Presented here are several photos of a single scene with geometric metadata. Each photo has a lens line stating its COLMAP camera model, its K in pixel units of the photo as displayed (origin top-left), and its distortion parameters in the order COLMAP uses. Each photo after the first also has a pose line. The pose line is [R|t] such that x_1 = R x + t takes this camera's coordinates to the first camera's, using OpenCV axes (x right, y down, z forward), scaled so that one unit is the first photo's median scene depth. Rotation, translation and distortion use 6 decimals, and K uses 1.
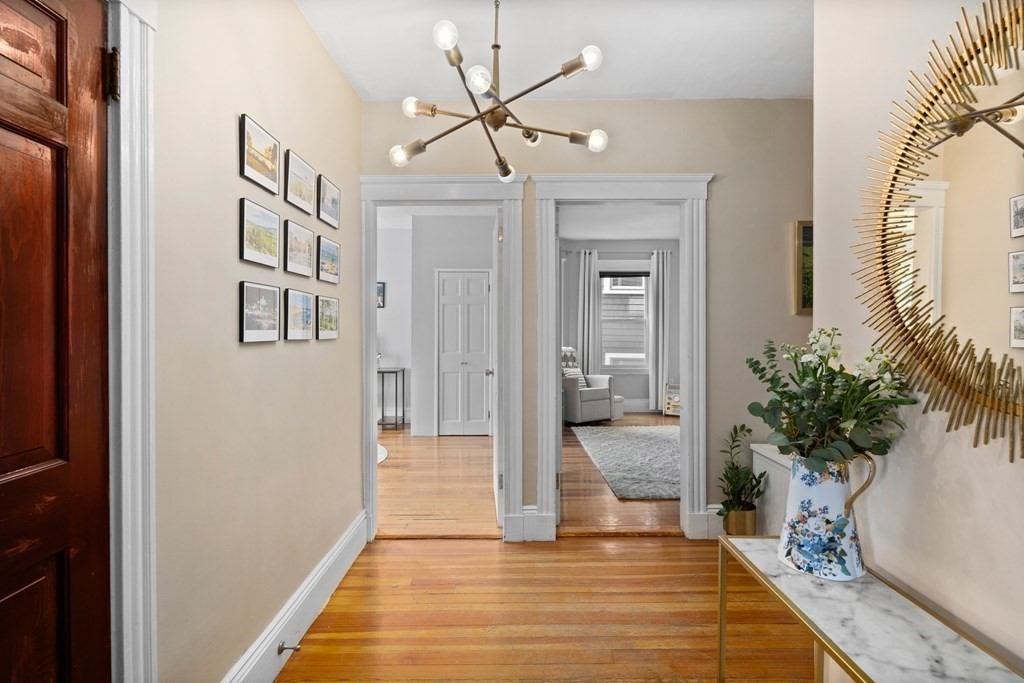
lens RADIAL K [[500.0, 0, 512.0], [0, 500.0, 337.1], [0, 0, 1]] dist [0.005576, -0.004182]
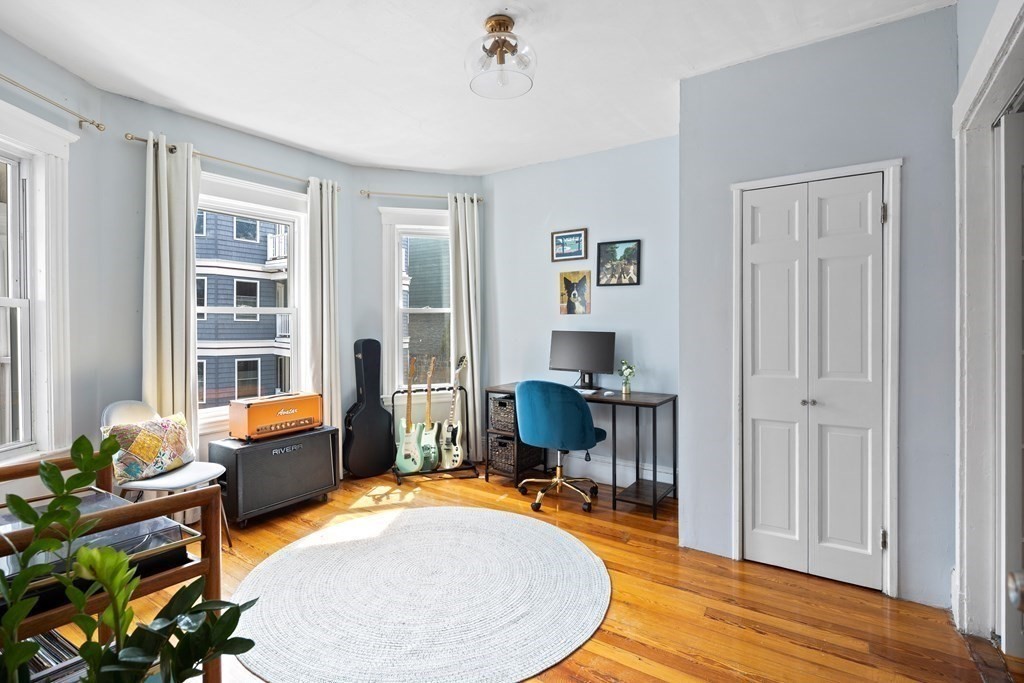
lens RADIAL K [[500.0, 0, 509.1], [0, 500.0, 333.5], [0, 0, 1]] dist [0.005576, -0.004182]
pose [[0.823628, -0.001040, -0.567130, -0.064495], [0.003886, 0.999985, 0.003809, -0.007387], [0.567117, -0.005341, 0.823620, 0.513159]]
